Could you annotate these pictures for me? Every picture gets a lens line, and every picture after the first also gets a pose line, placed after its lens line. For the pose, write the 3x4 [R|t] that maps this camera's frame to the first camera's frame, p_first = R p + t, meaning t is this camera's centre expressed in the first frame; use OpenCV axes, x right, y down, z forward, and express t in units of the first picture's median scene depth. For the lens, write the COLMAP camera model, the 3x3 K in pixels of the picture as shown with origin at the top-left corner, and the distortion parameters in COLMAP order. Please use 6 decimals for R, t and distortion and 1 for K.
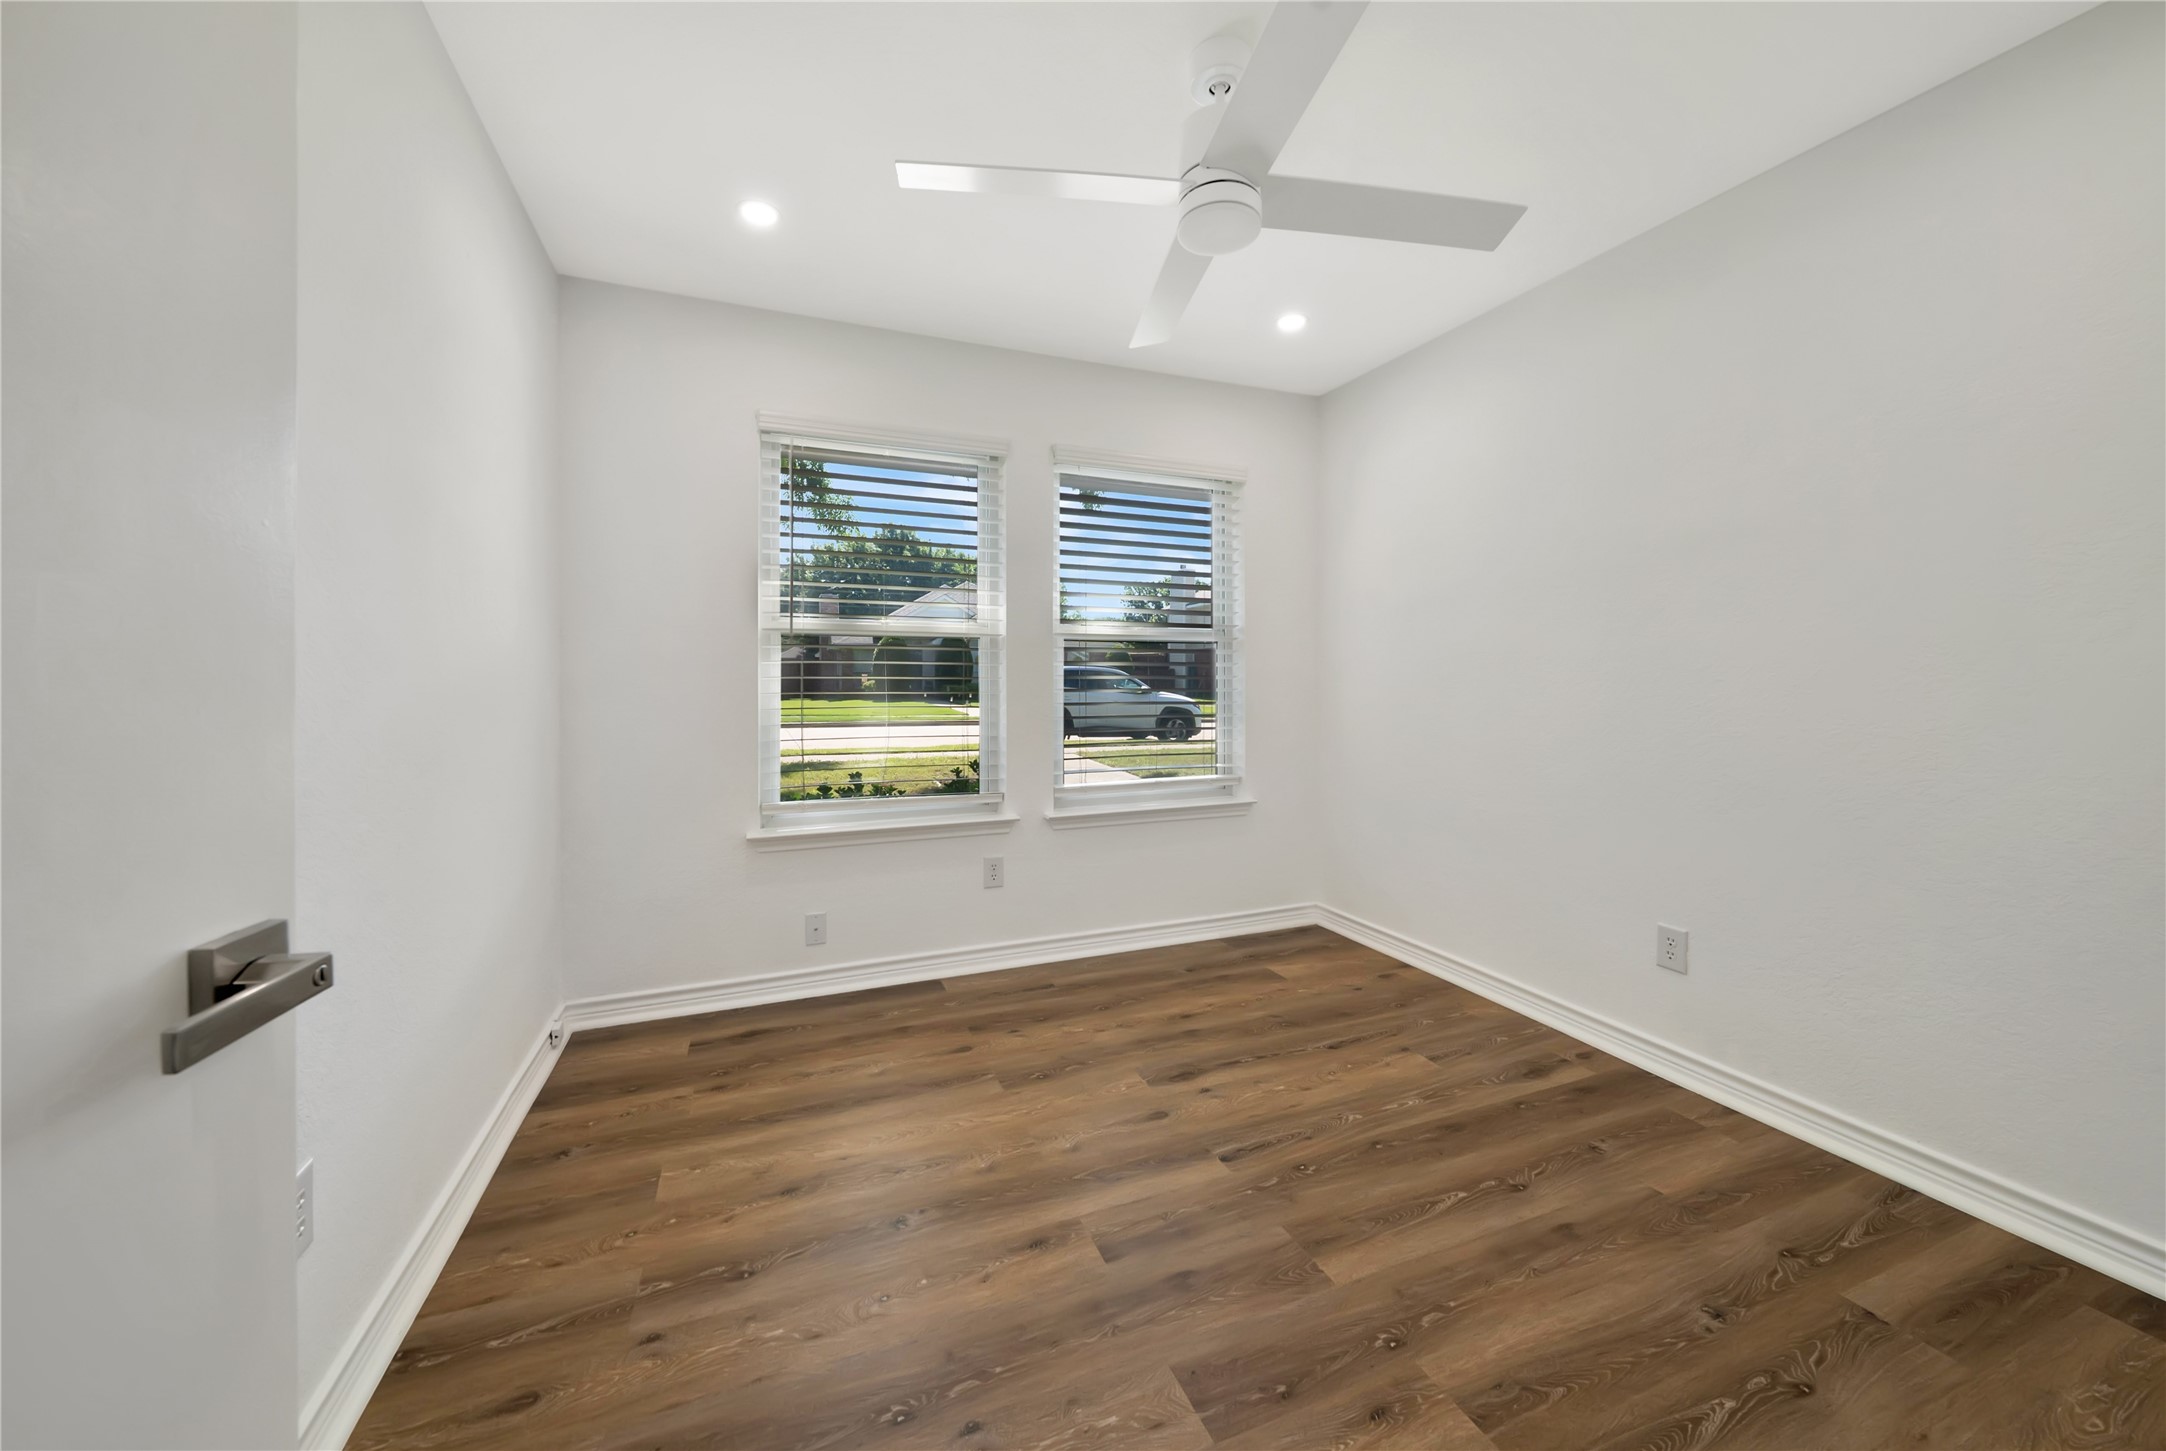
lens RADIAL K [[764.4, 0, 1079.9], [0, 764.4, 748.7], [0, 0, 1]] dist [-0.001527, -0.000358]
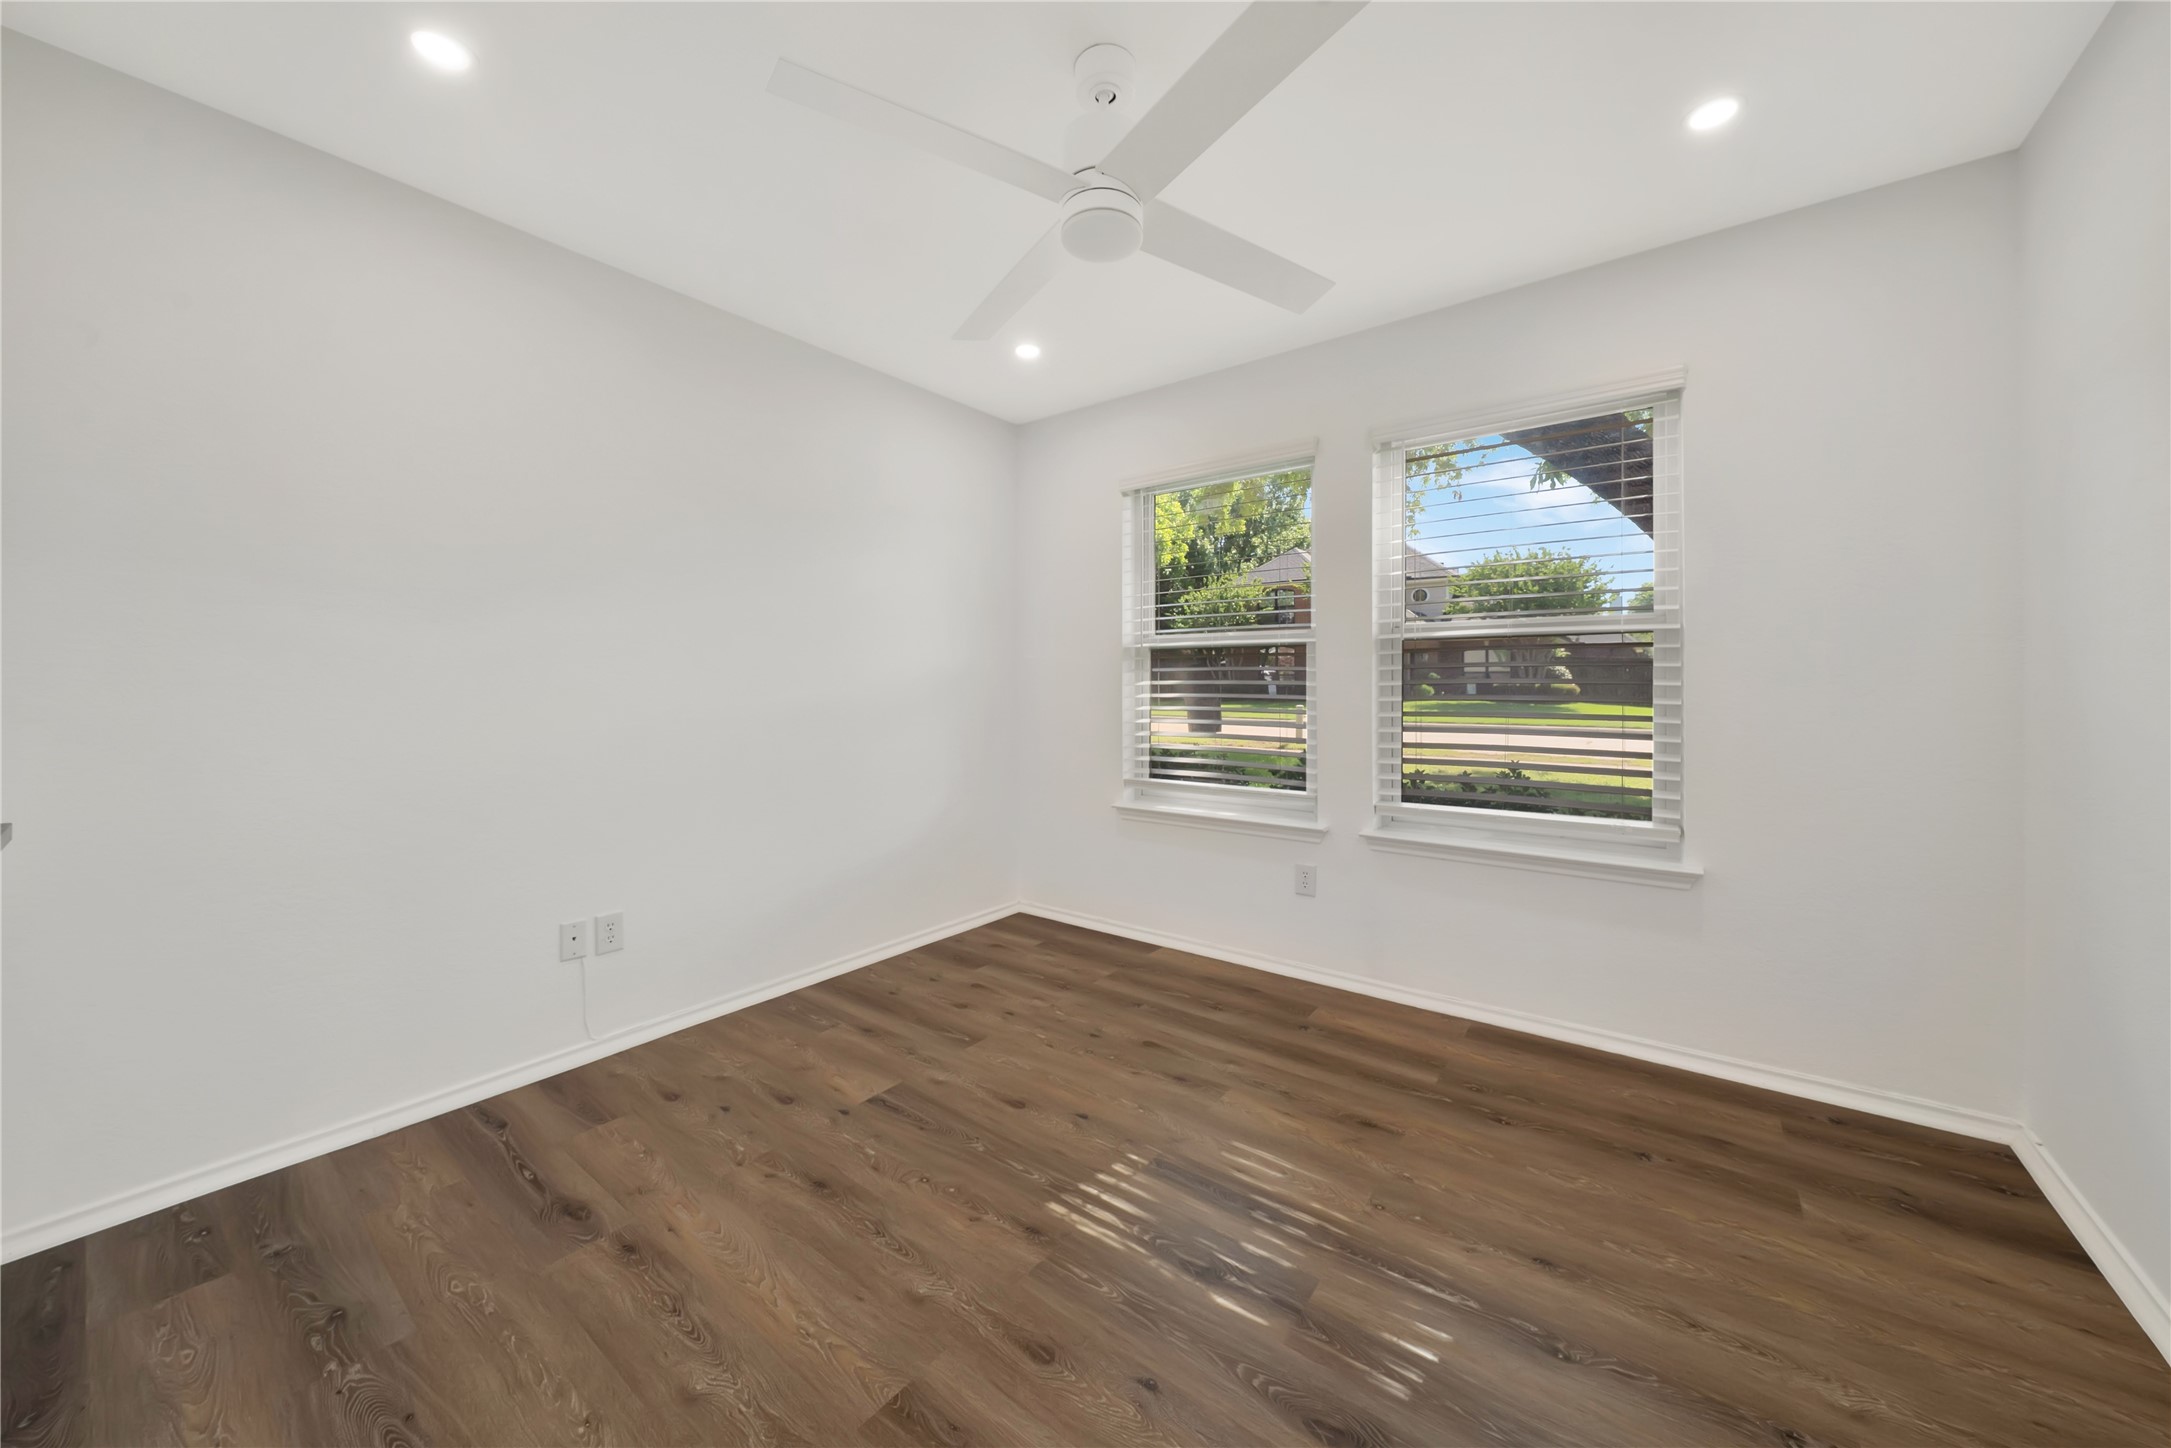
lens RADIAL K [[787.6, 0, 1089.4], [0, 787.6, 683.1], [0, 0, 1]] dist [-0.016149, 0.000267]
pose [[0.521083, 0.004085, -0.853496, 0.581454], [-0.075187, 0.996321, -0.041135, -0.026334], [0.850188, 0.085607, 0.519473, 0.223216]]
